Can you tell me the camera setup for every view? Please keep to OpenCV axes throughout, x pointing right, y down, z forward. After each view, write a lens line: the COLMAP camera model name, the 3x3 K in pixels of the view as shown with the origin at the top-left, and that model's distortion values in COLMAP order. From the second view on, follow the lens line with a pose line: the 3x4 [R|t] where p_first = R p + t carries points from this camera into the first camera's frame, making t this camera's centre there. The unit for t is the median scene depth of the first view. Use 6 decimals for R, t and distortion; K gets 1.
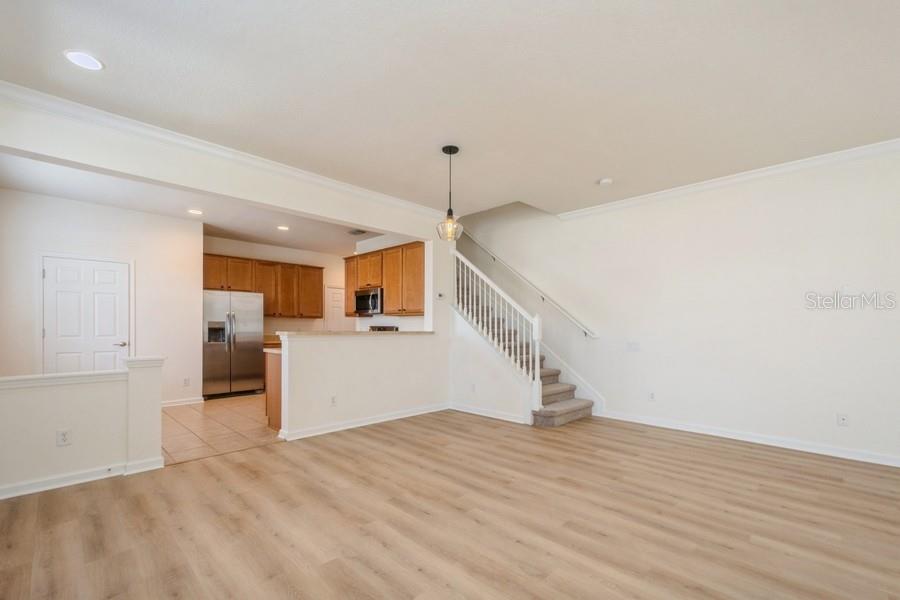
lens RADIAL K [[392.7, 0, 455.9], [0, 392.7, 332.3], [0, 0, 1]] dist [0.016913, -0.003343]
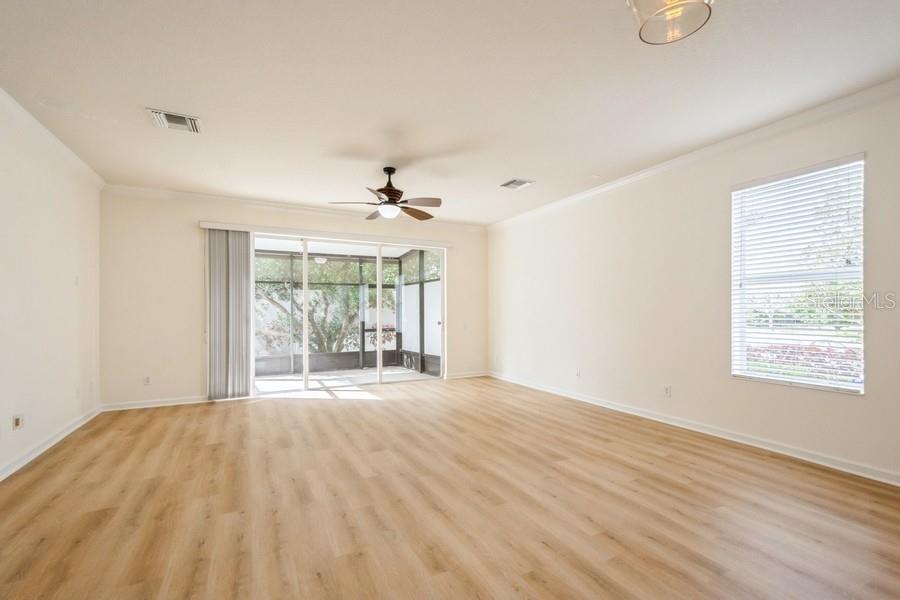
lens RADIAL K [[392.7, 0, 463.0], [0, 392.7, 315.1], [0, 0, 1]] dist [0.016913, -0.003343]
pose [[-0.957928, -0.003331, 0.286990, 0.037817], [0.003040, 0.999759, 0.021752, -0.019968], [-0.286993, 0.021709, -0.957687, 0.999711]]
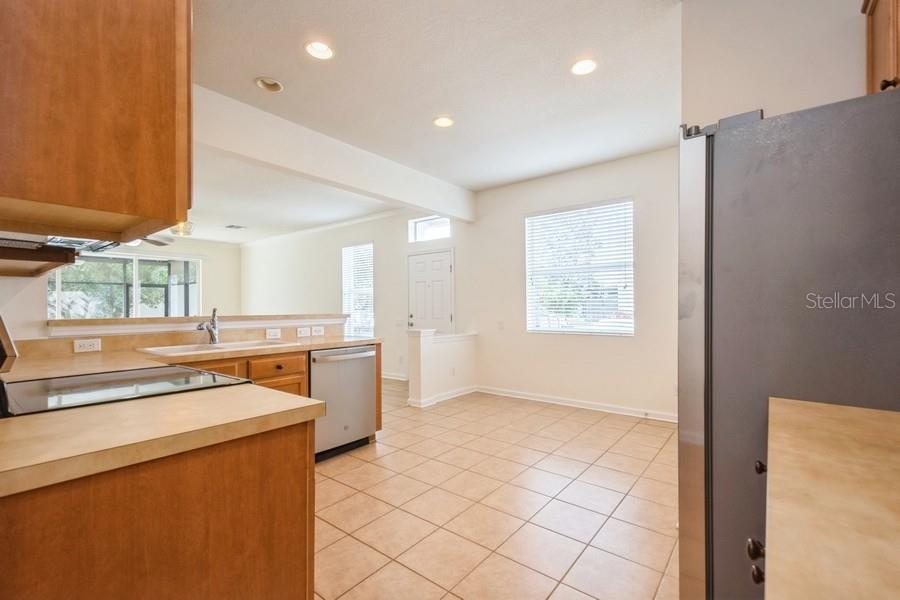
lens RADIAL K [[392.7, 0, 462.3], [0, 392.7, 306.7], [0, 0, 1]] dist [0.016913, -0.003343]
pose [[-0.992910, 0.000819, -0.118863, -0.536723], [-0.000094, 0.999971, 0.007674, -0.022012], [0.118866, 0.007630, -0.992881, 1.710921]]
